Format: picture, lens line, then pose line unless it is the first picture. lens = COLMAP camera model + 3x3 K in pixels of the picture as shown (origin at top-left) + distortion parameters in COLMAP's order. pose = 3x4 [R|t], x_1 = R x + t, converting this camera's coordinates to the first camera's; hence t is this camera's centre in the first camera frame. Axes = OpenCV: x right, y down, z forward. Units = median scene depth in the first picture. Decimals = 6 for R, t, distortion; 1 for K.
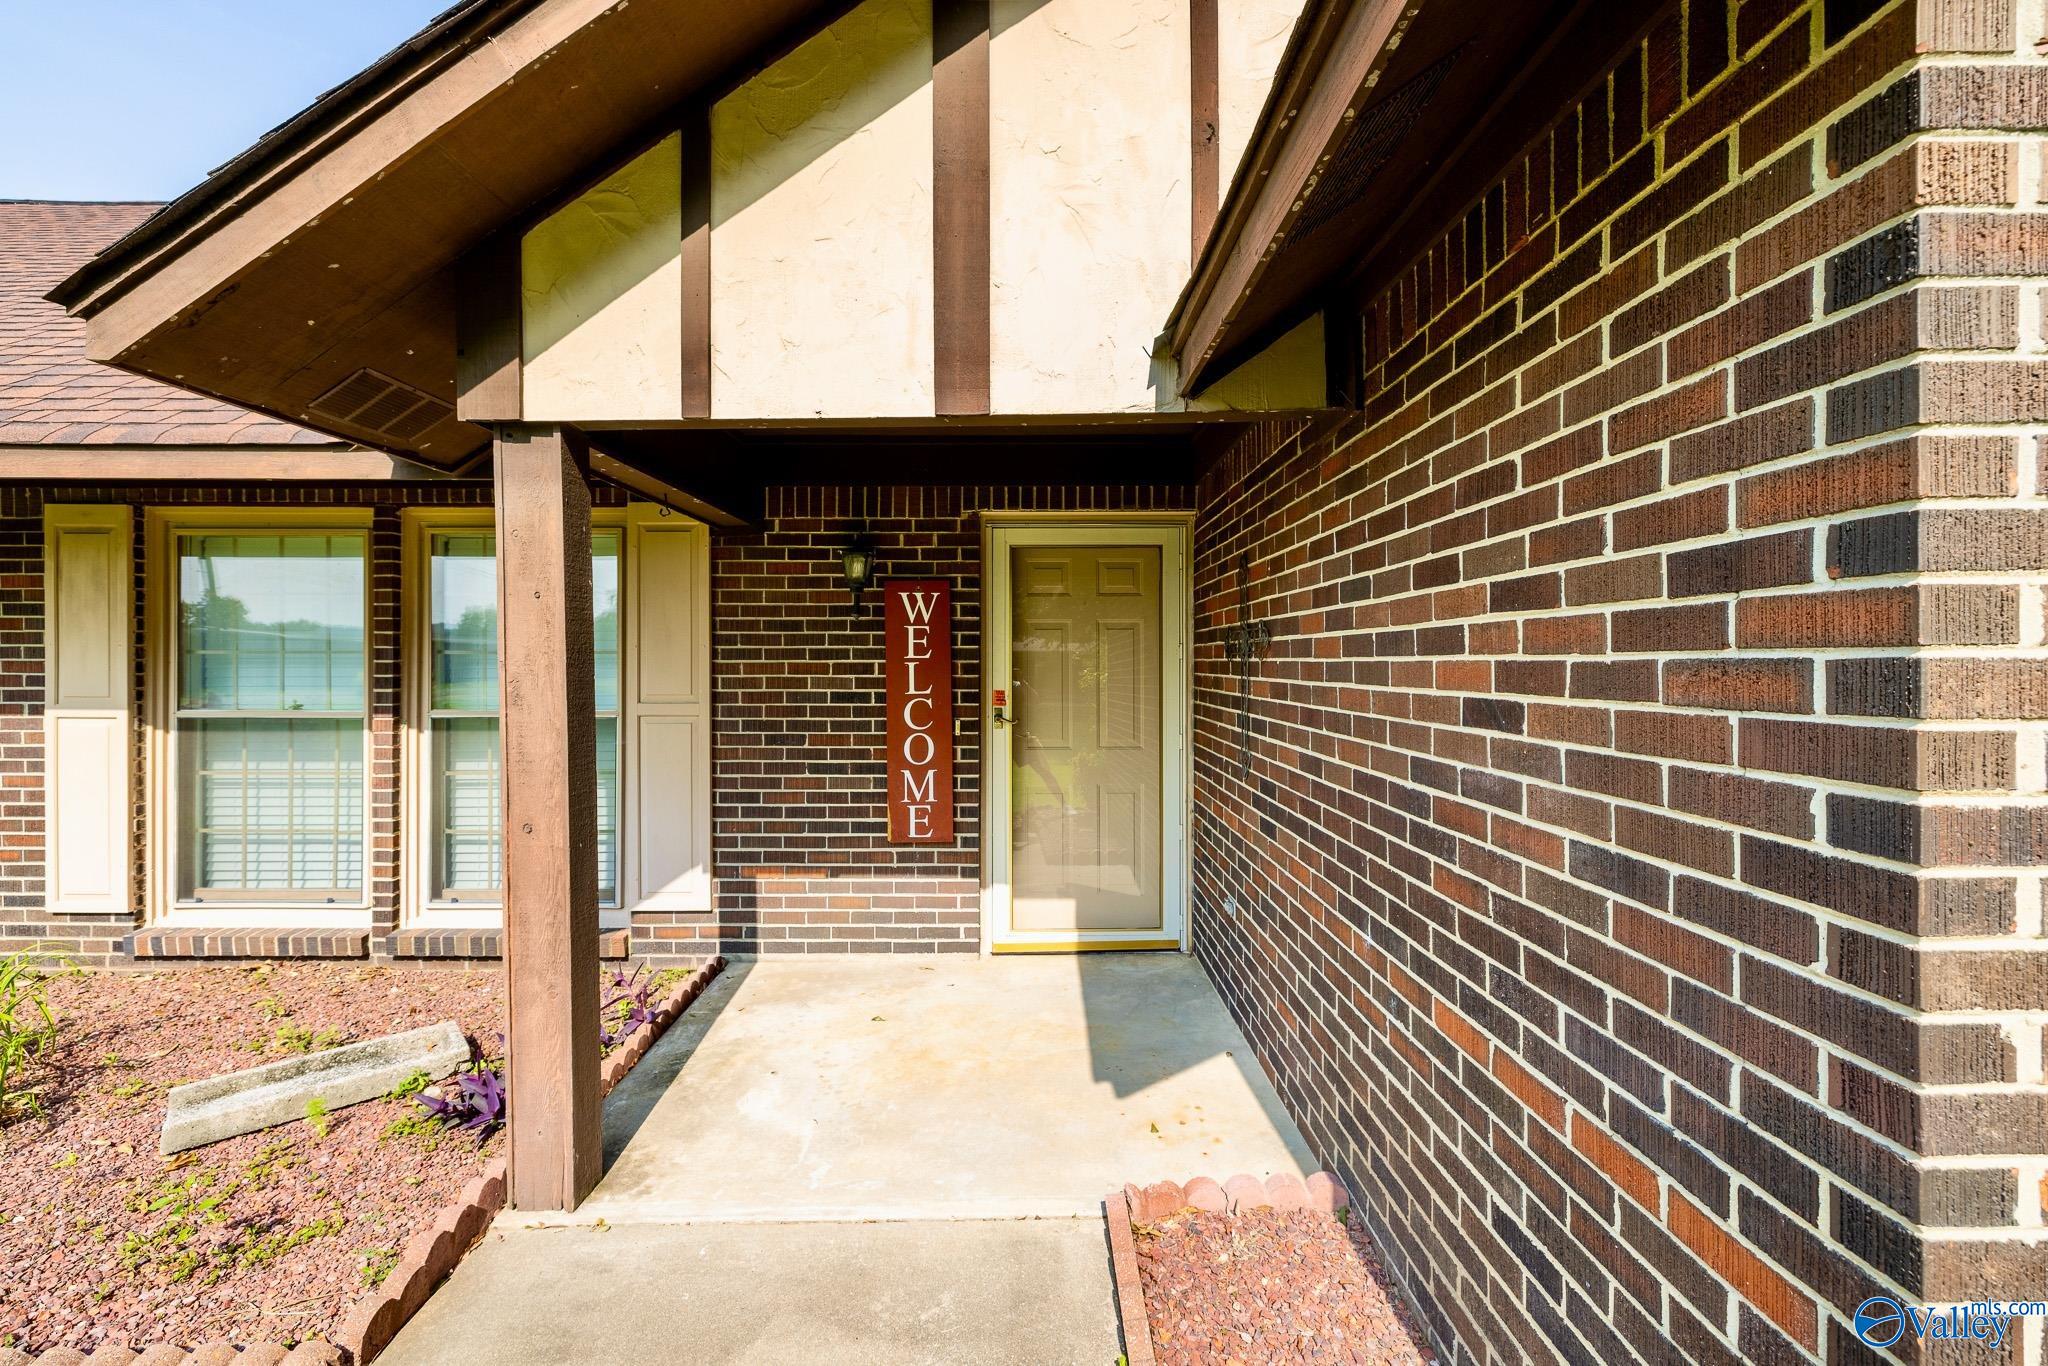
lens RADIAL K [[858.5, 0, 1019.1], [0, 858.5, 668.8], [0, 0, 1]] dist [0.000260, 0.000400]
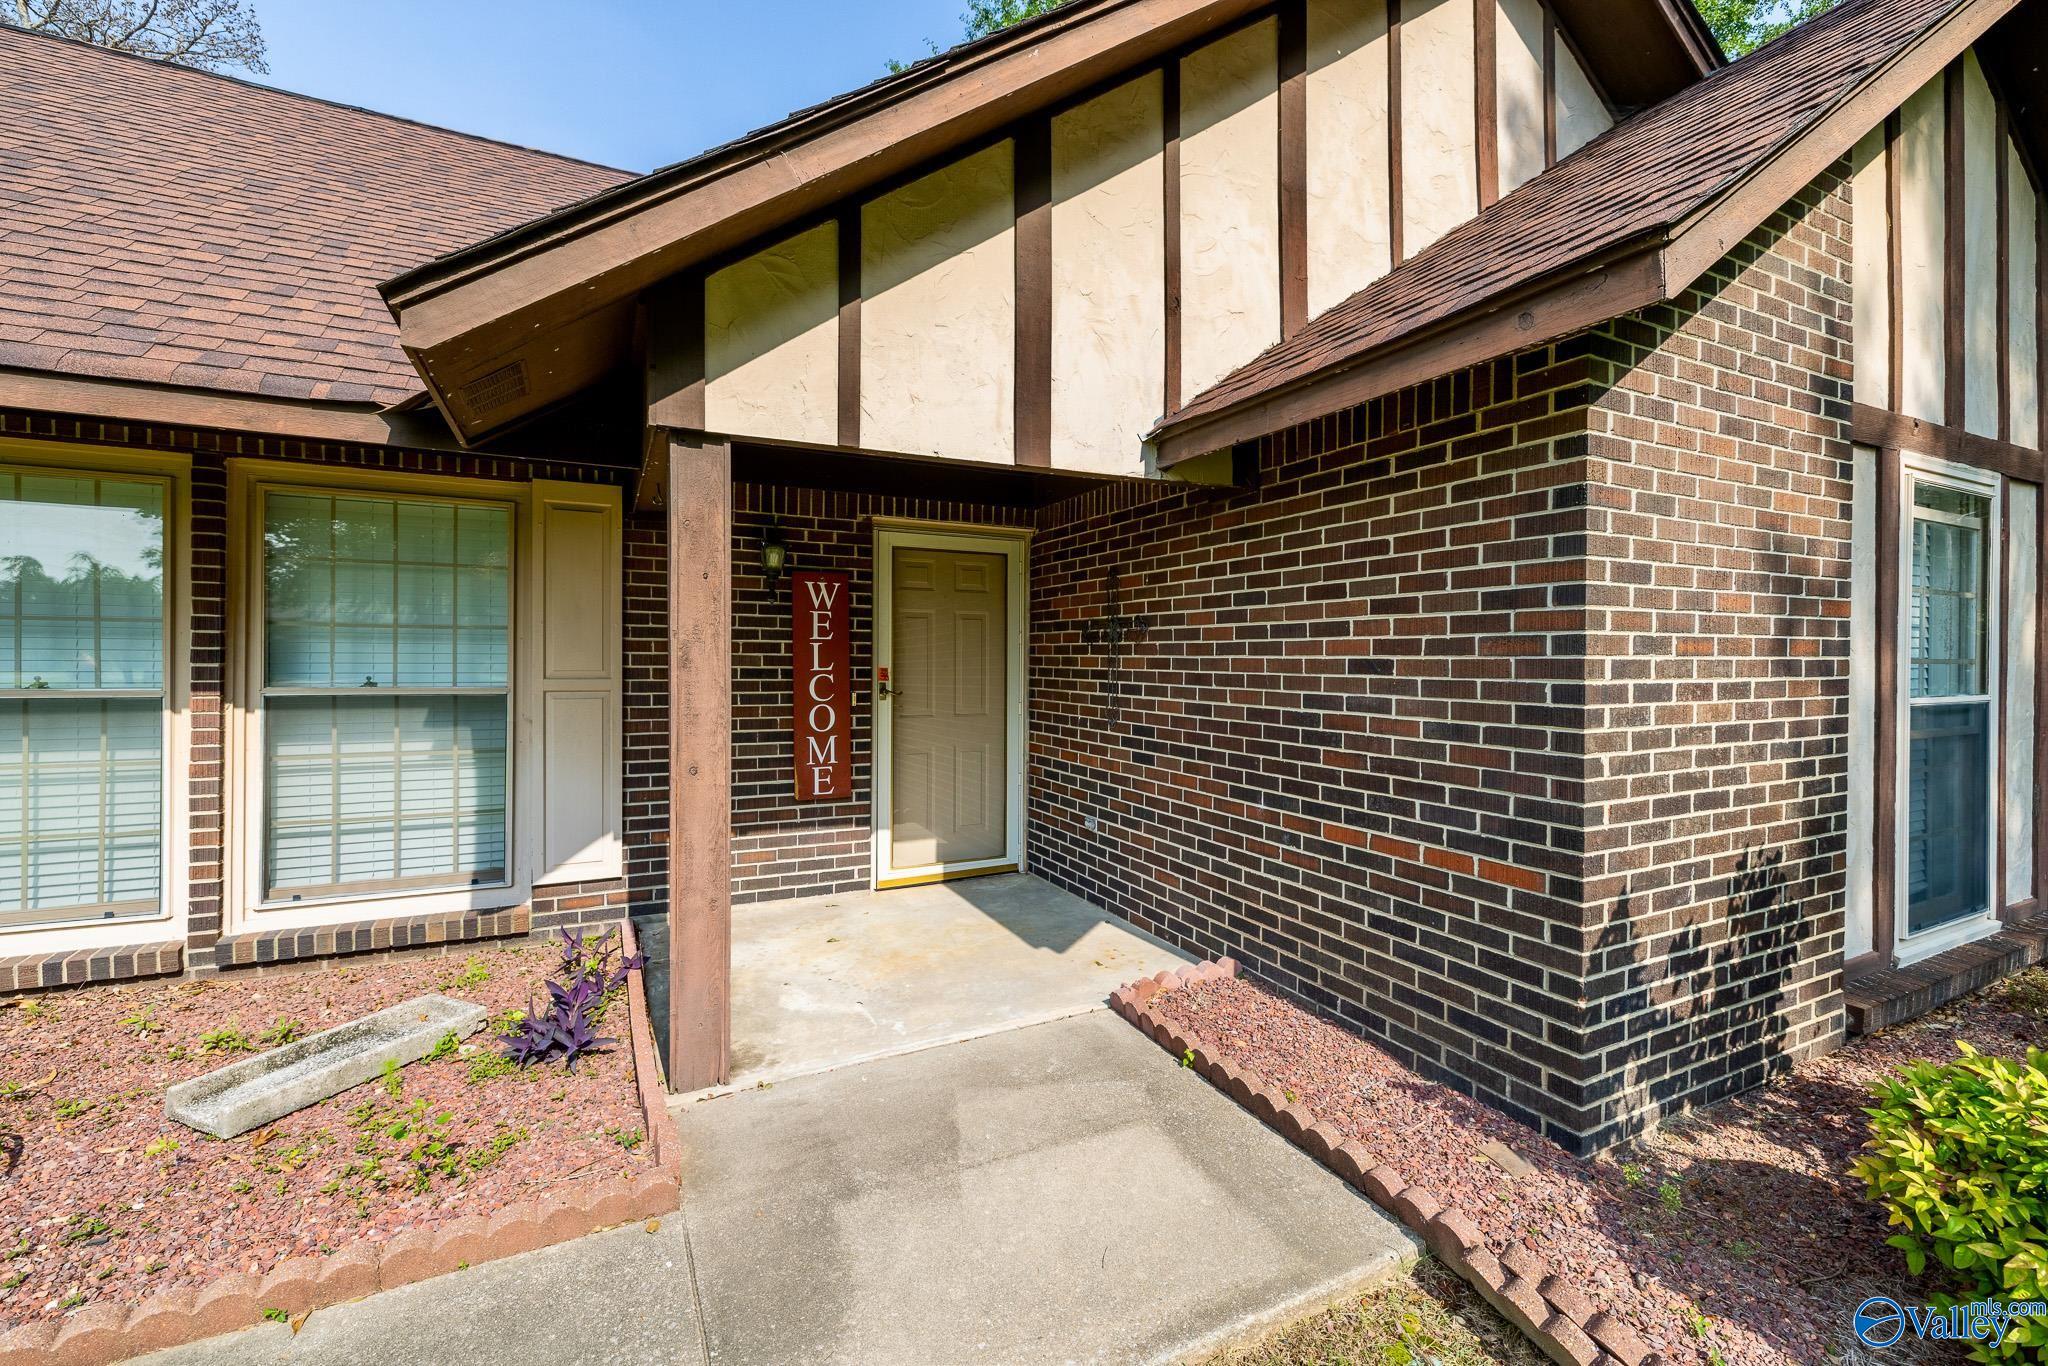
lens RADIAL K [[858.5, 0, 1019.1], [0, 858.5, 668.8], [0, 0, 1]] dist [0.000260, 0.000400]
pose [[0.896452, 0.003124, 0.443129, -0.390955], [-0.005832, 0.999972, 0.004749, 0.020177], [-0.443102, -0.006842, 0.896445, -0.152313]]
